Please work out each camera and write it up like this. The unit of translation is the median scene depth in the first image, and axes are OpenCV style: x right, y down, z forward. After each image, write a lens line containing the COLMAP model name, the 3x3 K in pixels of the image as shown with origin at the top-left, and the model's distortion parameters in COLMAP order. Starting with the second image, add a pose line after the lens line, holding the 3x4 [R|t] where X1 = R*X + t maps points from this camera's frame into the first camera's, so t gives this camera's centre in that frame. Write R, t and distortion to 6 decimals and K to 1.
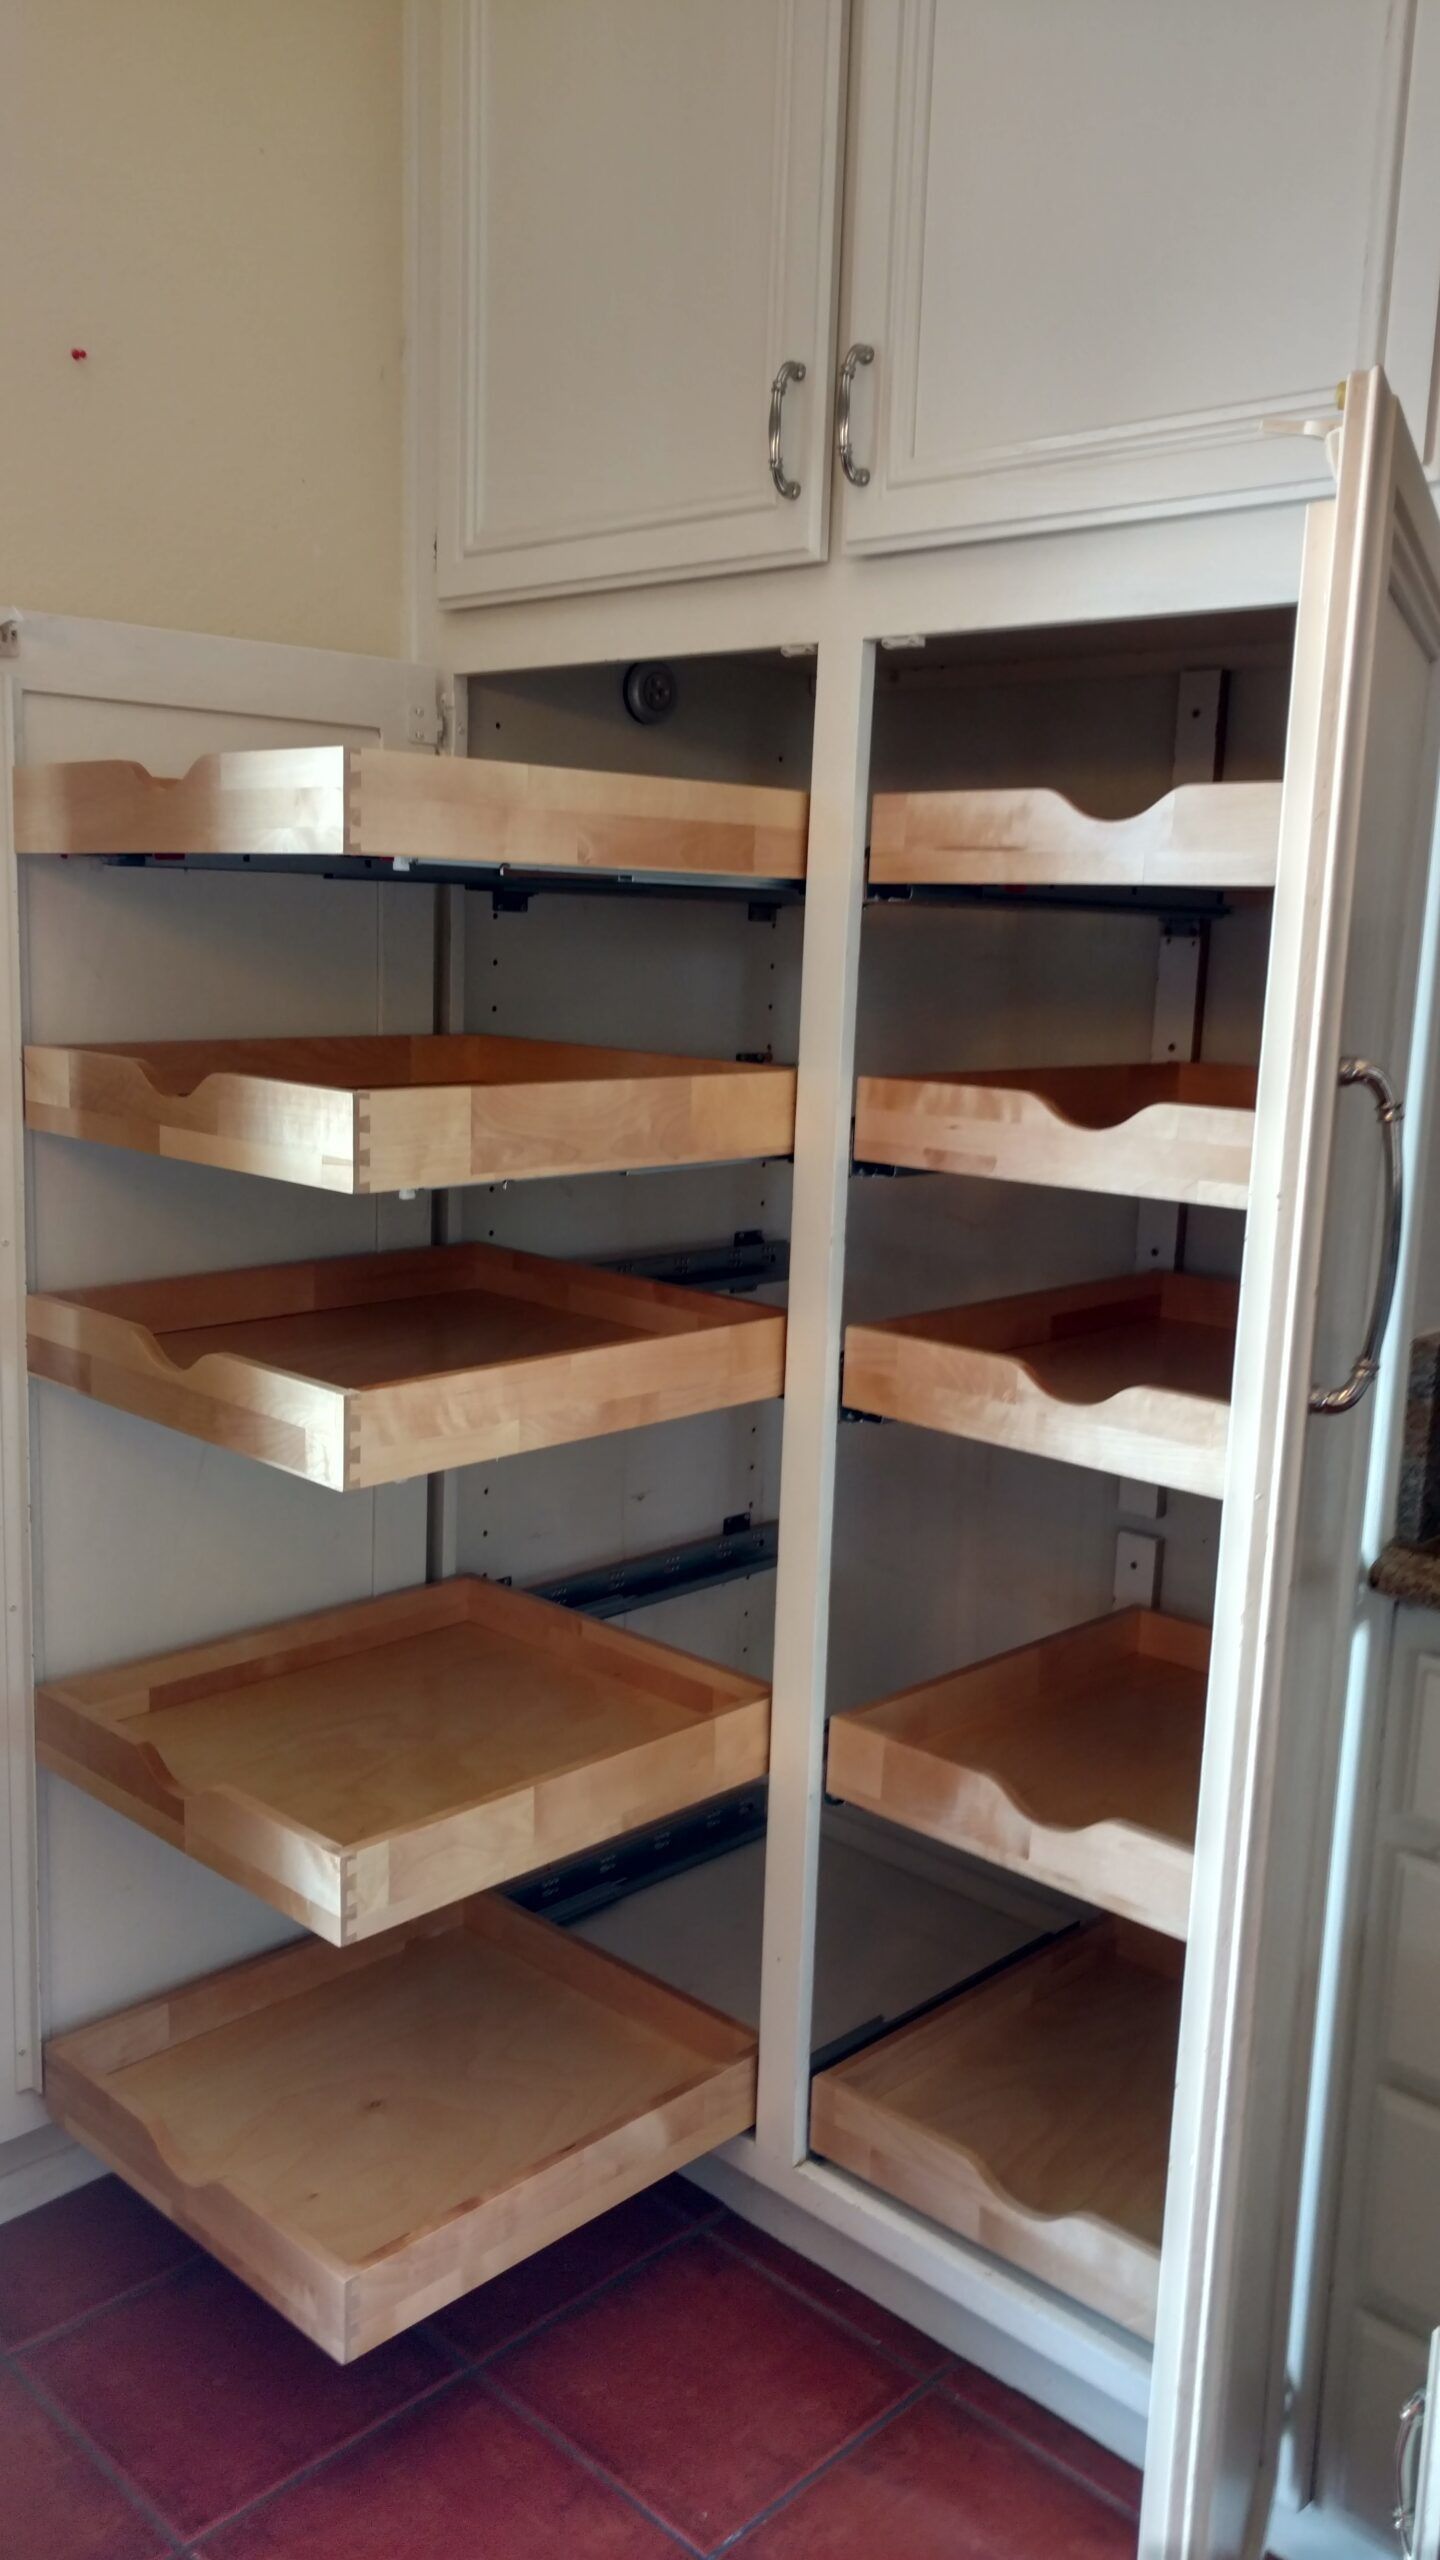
lens RADIAL K [[2021.5, 0, 725.7], [0, 2021.5, 1269.8], [0, 0, 1]] dist [-0.031250, 0.038256]
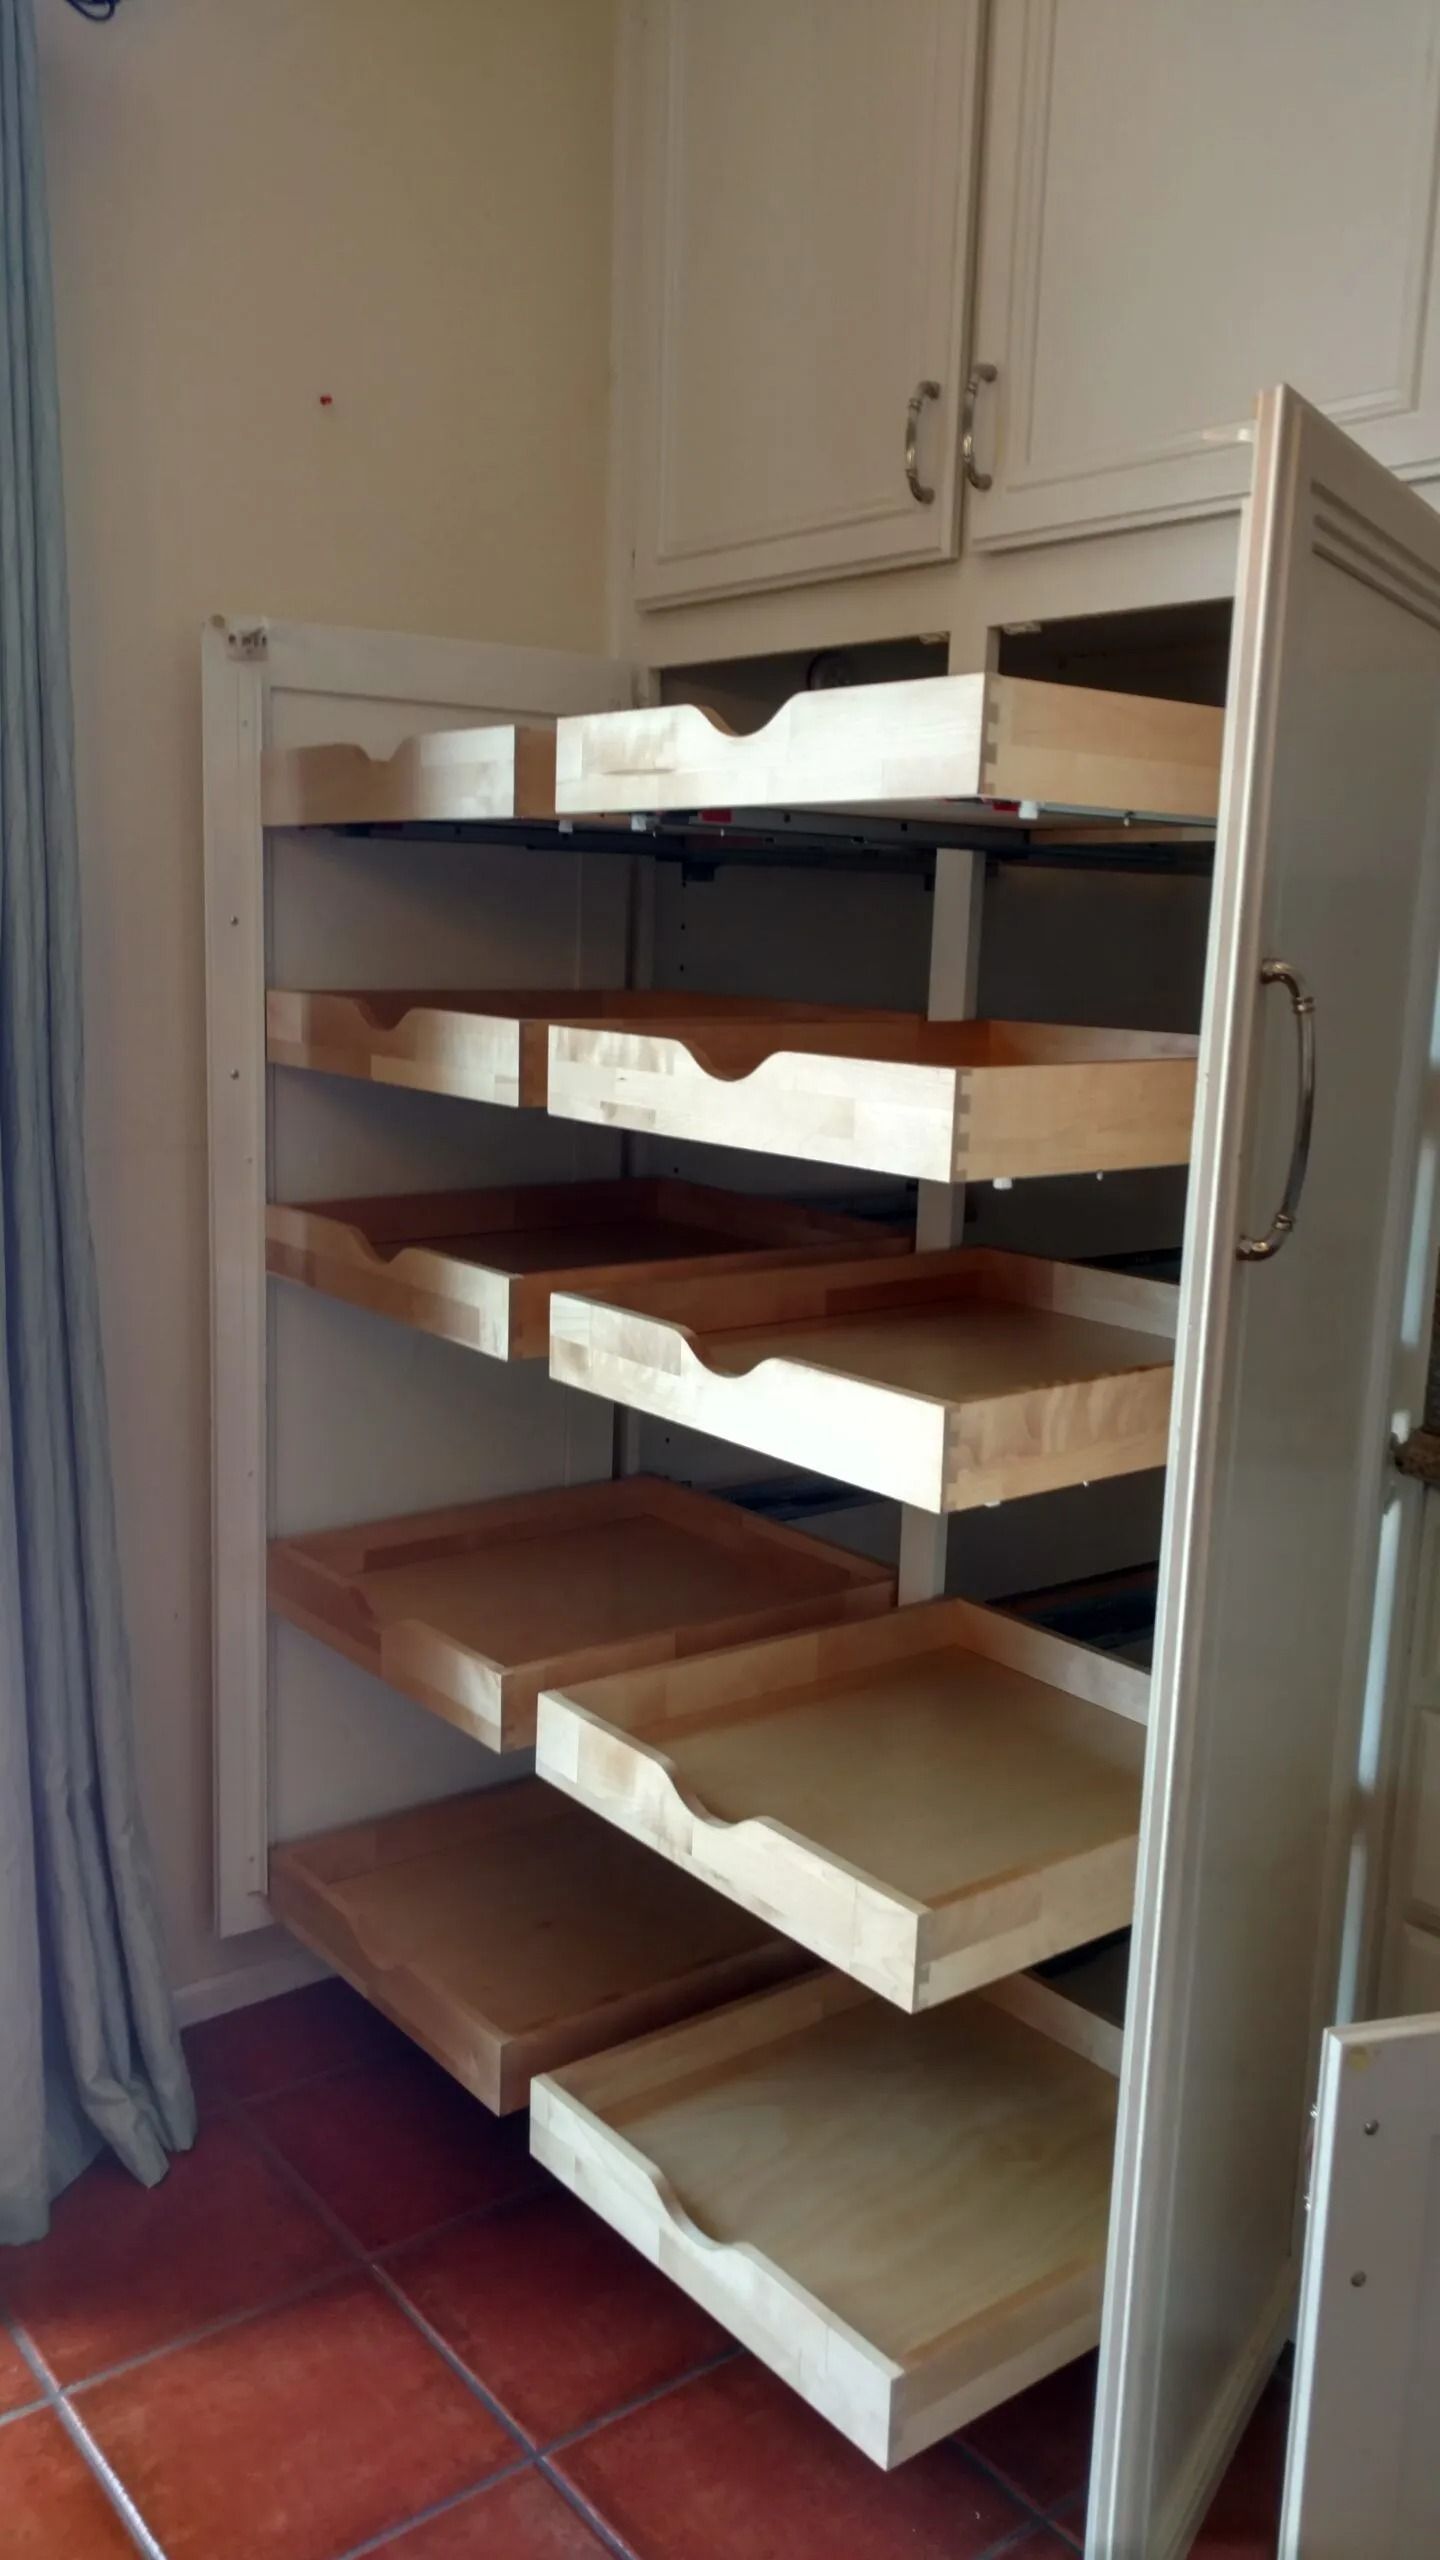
lens RADIAL K [[2021.5, 0, 715.0], [0, 2021.5, 1293.0], [0, 0, 1]] dist [-0.031250, 0.038256]
pose [[0.988787, 0.024207, -0.147358, 0.093527], [-0.022999, 0.999686, 0.009899, 0.050410], [0.147552, -0.006399, 0.989034, -0.134759]]
